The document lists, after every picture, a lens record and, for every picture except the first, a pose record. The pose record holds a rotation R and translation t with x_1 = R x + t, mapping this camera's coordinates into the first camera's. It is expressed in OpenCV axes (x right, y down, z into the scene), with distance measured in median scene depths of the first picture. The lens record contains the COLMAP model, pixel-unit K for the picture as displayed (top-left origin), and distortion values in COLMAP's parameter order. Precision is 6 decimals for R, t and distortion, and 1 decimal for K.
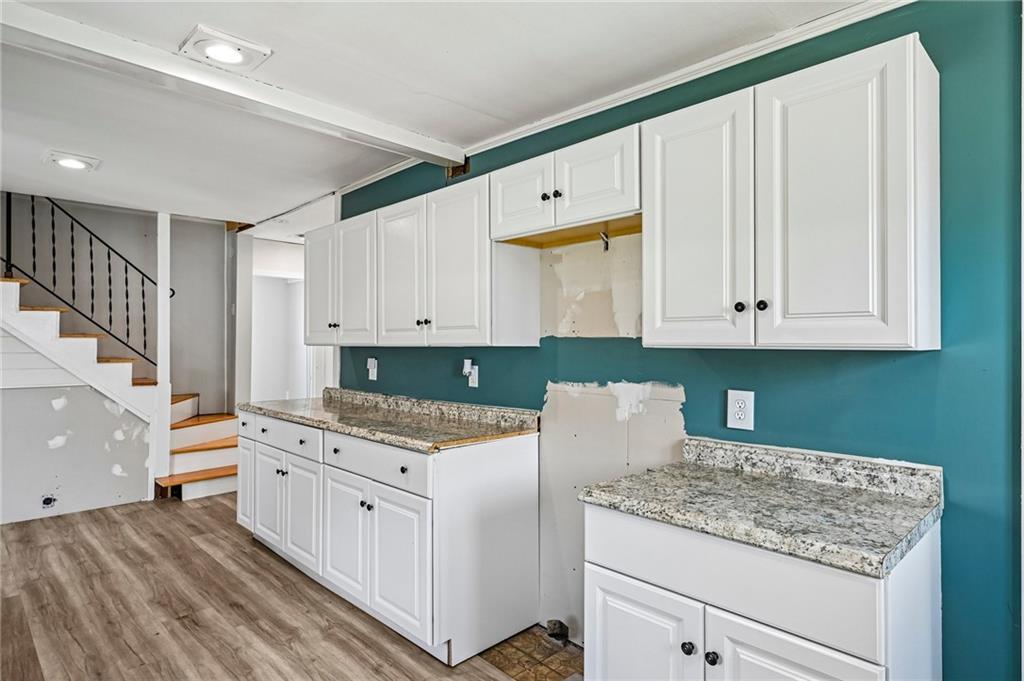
lens RADIAL K [[559.3, 0, 512.0], [0, 559.3, 340.5], [0, 0, 1]] dist [0.004584, 0.000890]
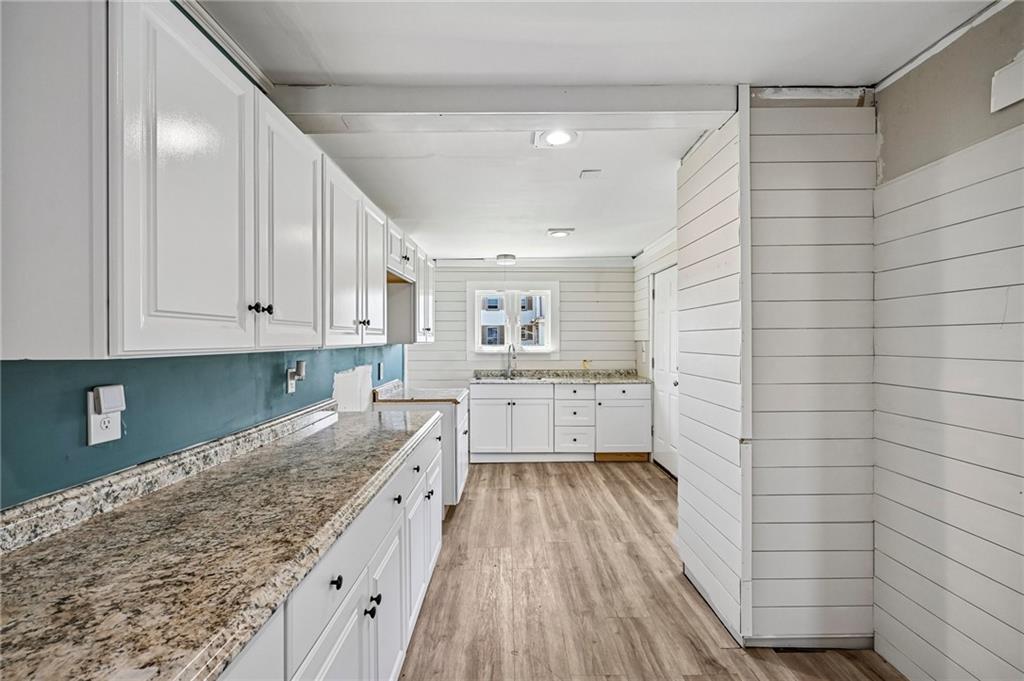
lens RADIAL K [[456.0, 0, 511.4], [0, 456.0, 339.2], [0, 0, 1]] dist [-0.000319, -0.000022]
pose [[-0.716290, -0.000479, 0.697802, -1.022064], [-0.004868, 0.999979, -0.004310, -0.000356], [-0.697786, -0.006484, -0.716277, 1.581100]]
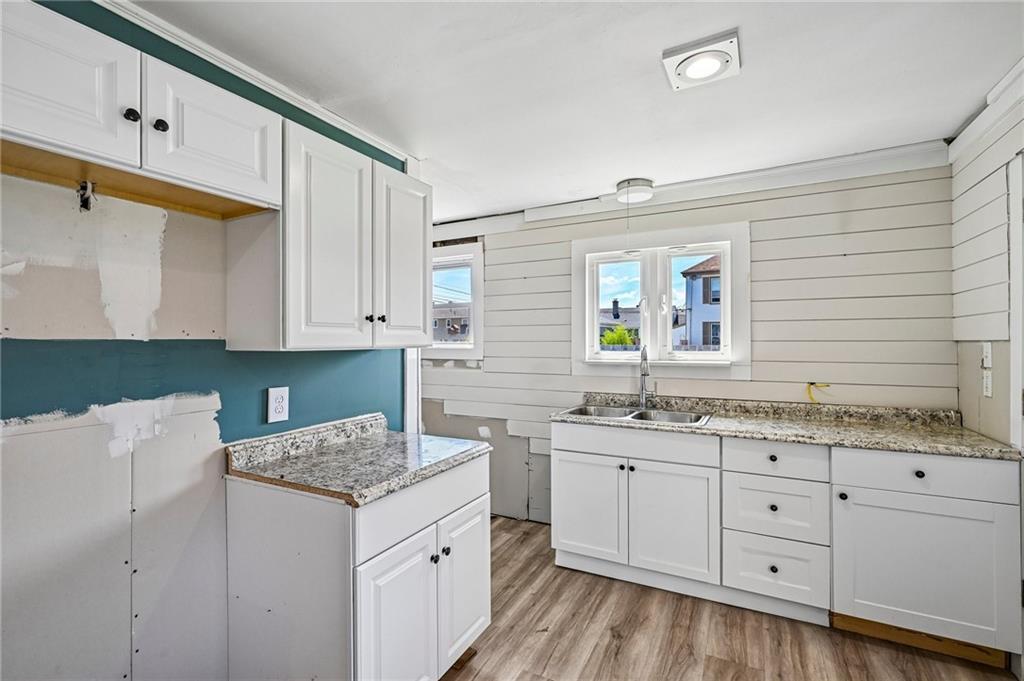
lens RADIAL K [[456.0, 0, 511.4], [0, 456.0, 339.2], [0, 0, 1]] dist [-0.000319, -0.000022]
pose [[-0.300900, 0.000061, 0.953656, -0.492188], [-0.002405, 0.999997, -0.000823, -0.006608], [-0.953653, -0.002541, -0.300899, 0.668256]]
